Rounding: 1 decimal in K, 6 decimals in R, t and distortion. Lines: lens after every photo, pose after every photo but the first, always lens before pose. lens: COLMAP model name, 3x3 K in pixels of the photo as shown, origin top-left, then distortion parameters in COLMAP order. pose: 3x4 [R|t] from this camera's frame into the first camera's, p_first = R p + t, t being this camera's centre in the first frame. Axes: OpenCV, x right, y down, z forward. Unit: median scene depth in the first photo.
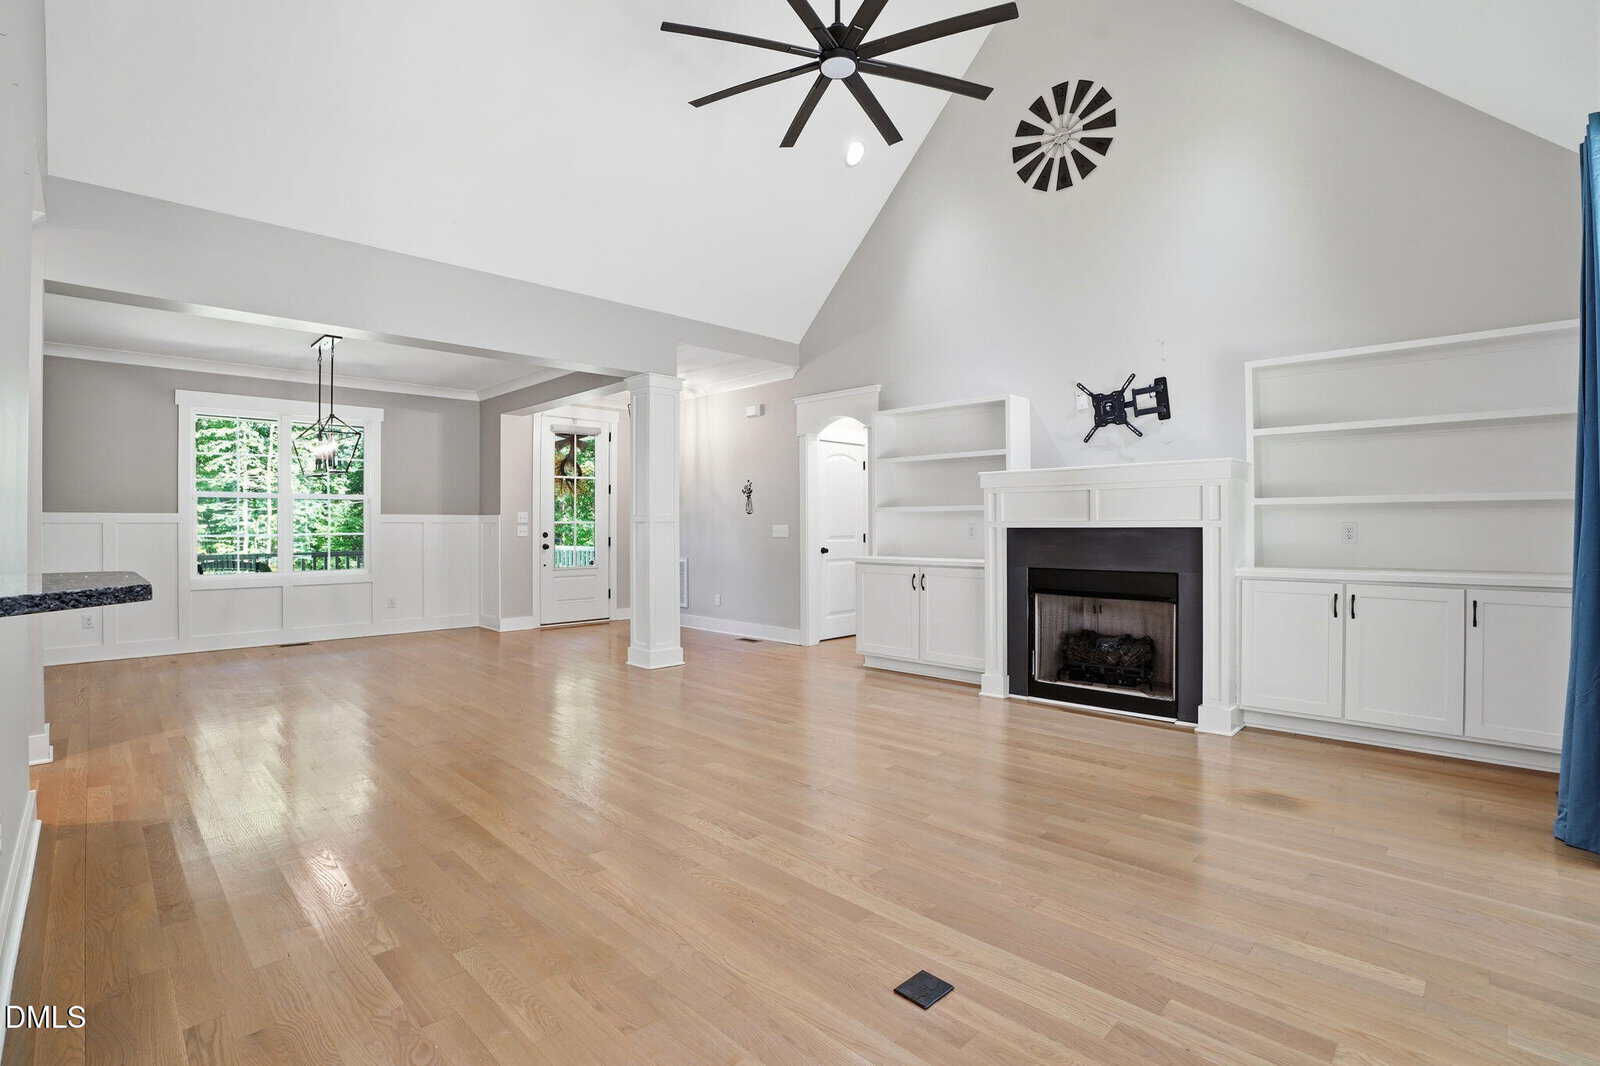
lens RADIAL K [[777.9, 0, 795.4], [0, 777.9, 526.7], [0, 0, 1]] dist [-0.045660, 0.000536]
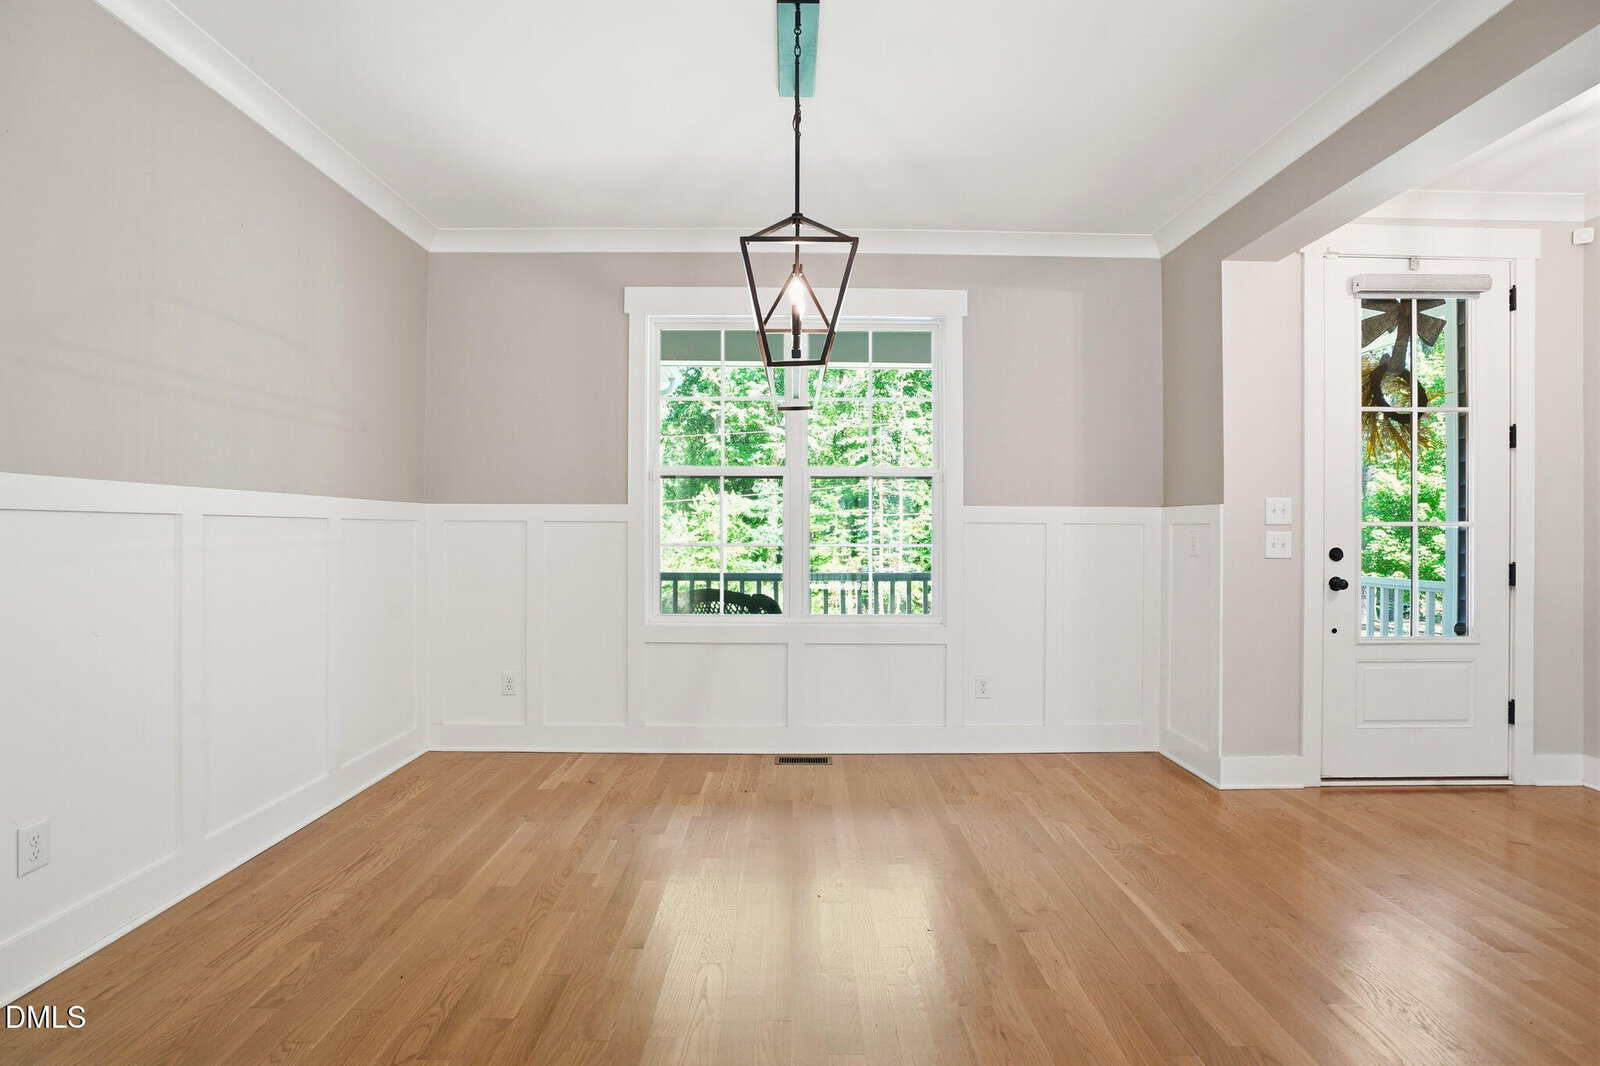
lens RADIAL K [[777.9, 0, 795.4], [0, 777.9, 526.7], [0, 0, 1]] dist [-0.045660, 0.000536]
pose [[0.720965, 0.002814, -0.692966, -0.252108], [-0.009734, 0.999934, -0.006066, 0.001419], [0.692903, 0.011118, 0.720945, 0.523609]]
